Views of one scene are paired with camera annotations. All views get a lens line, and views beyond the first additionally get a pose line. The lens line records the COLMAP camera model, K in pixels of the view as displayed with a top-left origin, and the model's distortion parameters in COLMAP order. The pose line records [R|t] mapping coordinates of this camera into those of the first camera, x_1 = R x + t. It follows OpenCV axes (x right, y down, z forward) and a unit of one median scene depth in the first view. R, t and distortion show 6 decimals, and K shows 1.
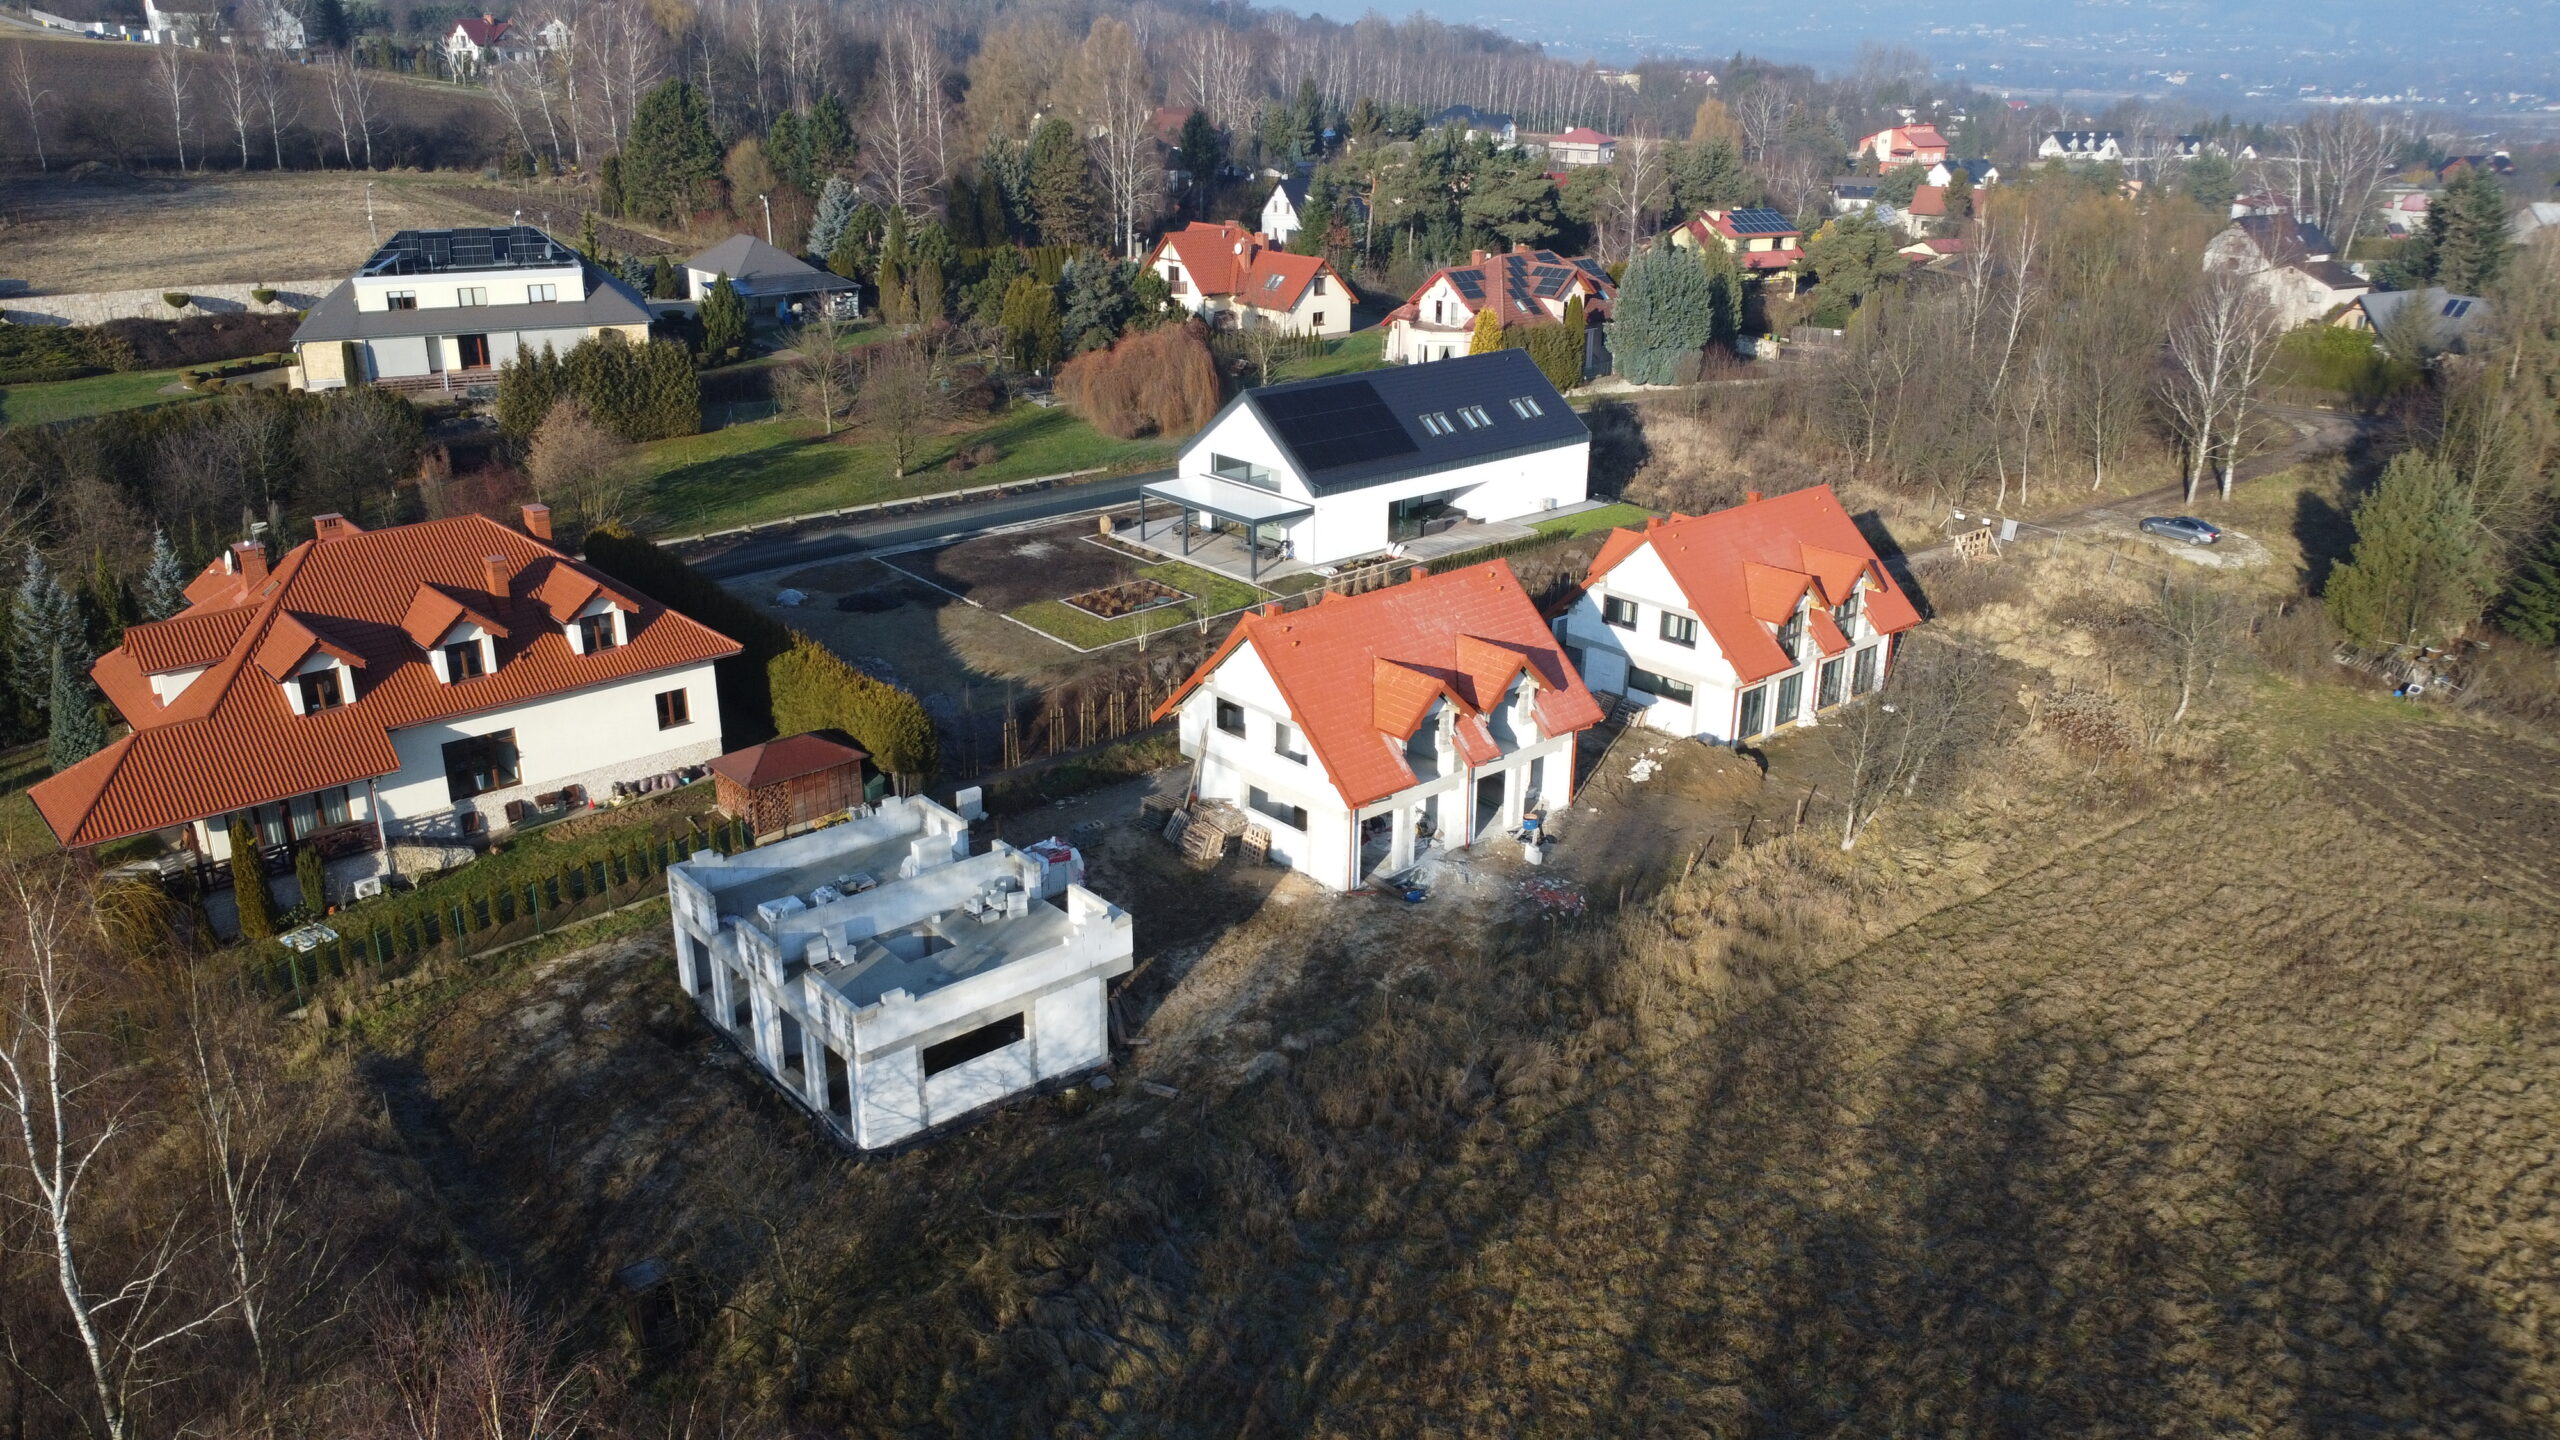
lens RADIAL K [[1823.4, 0, 1280.0], [0, 1823.4, 720.0], [0, 0, 1]] dist [-0.025709, -0.011096]
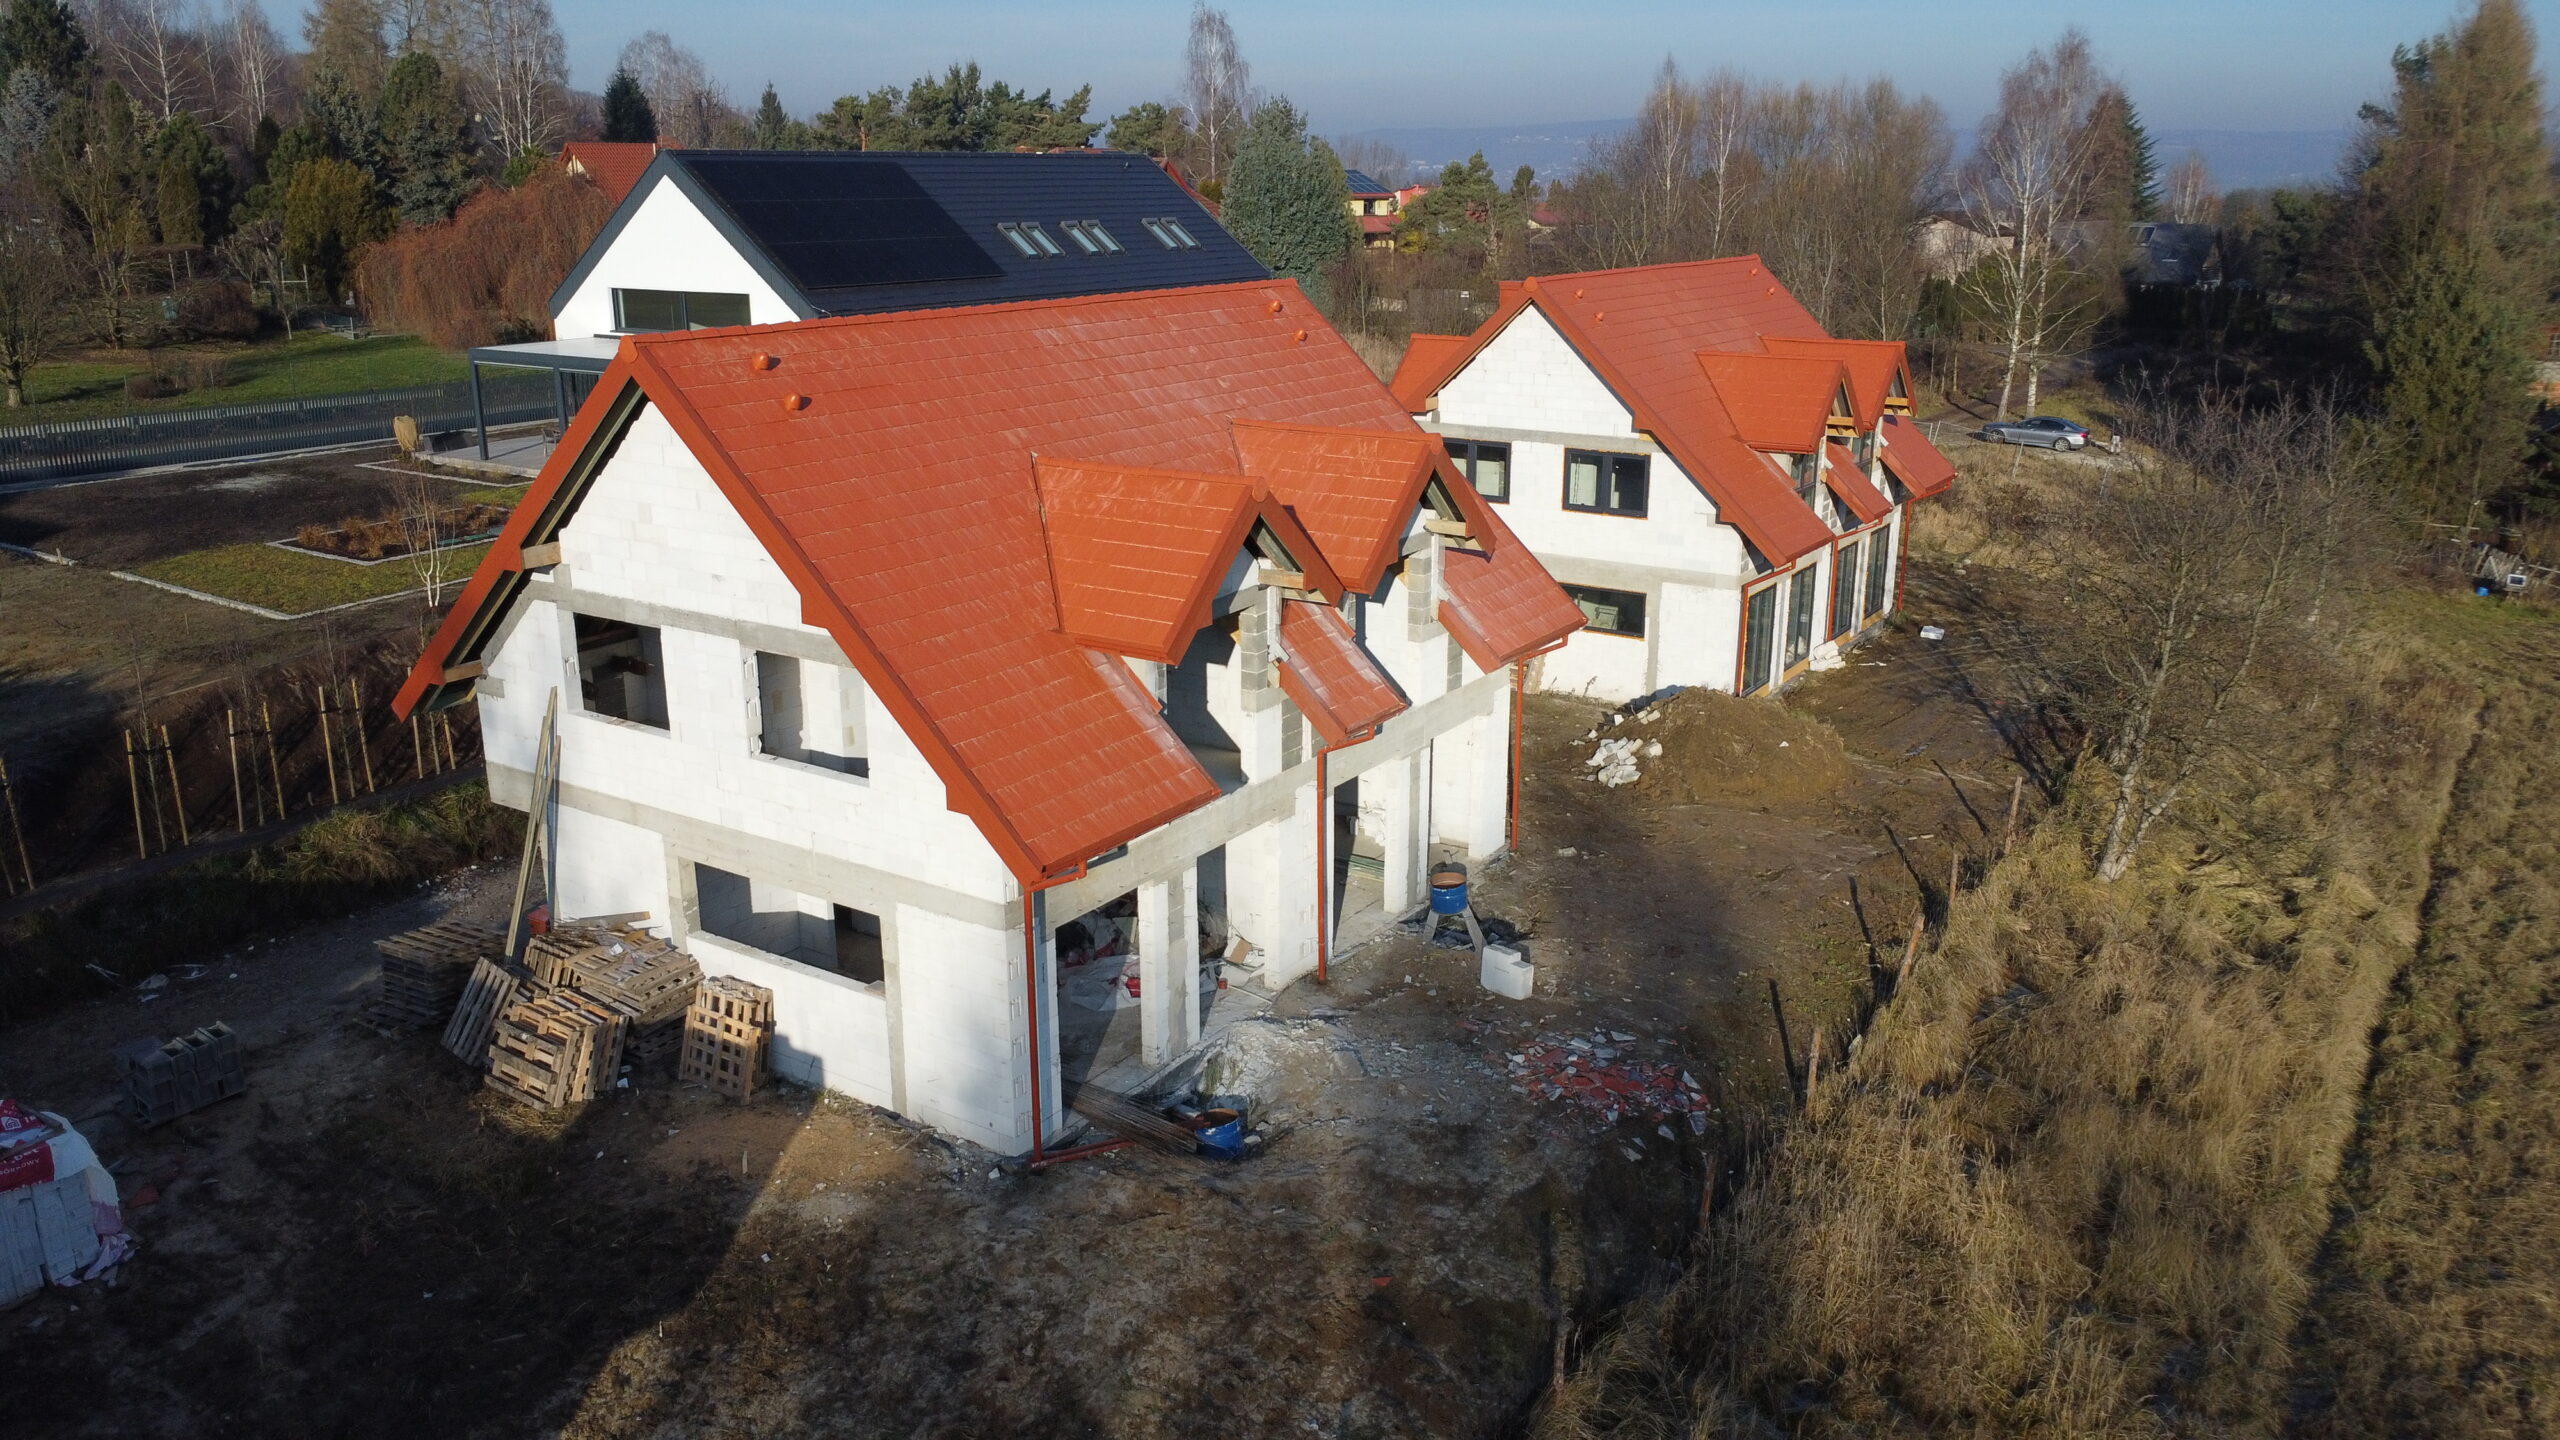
lens RADIAL K [[1824.5, 0, 1280.0], [0, 1824.5, 720.0], [0, 0, 1]] dist [-0.038186, 0.011605]
pose [[0.961922, -0.081003, 0.261043, 0.002006], [0.100160, 0.993105, -0.060917, 0.038625], [-0.254309, 0.084744, 0.963403, 0.616977]]
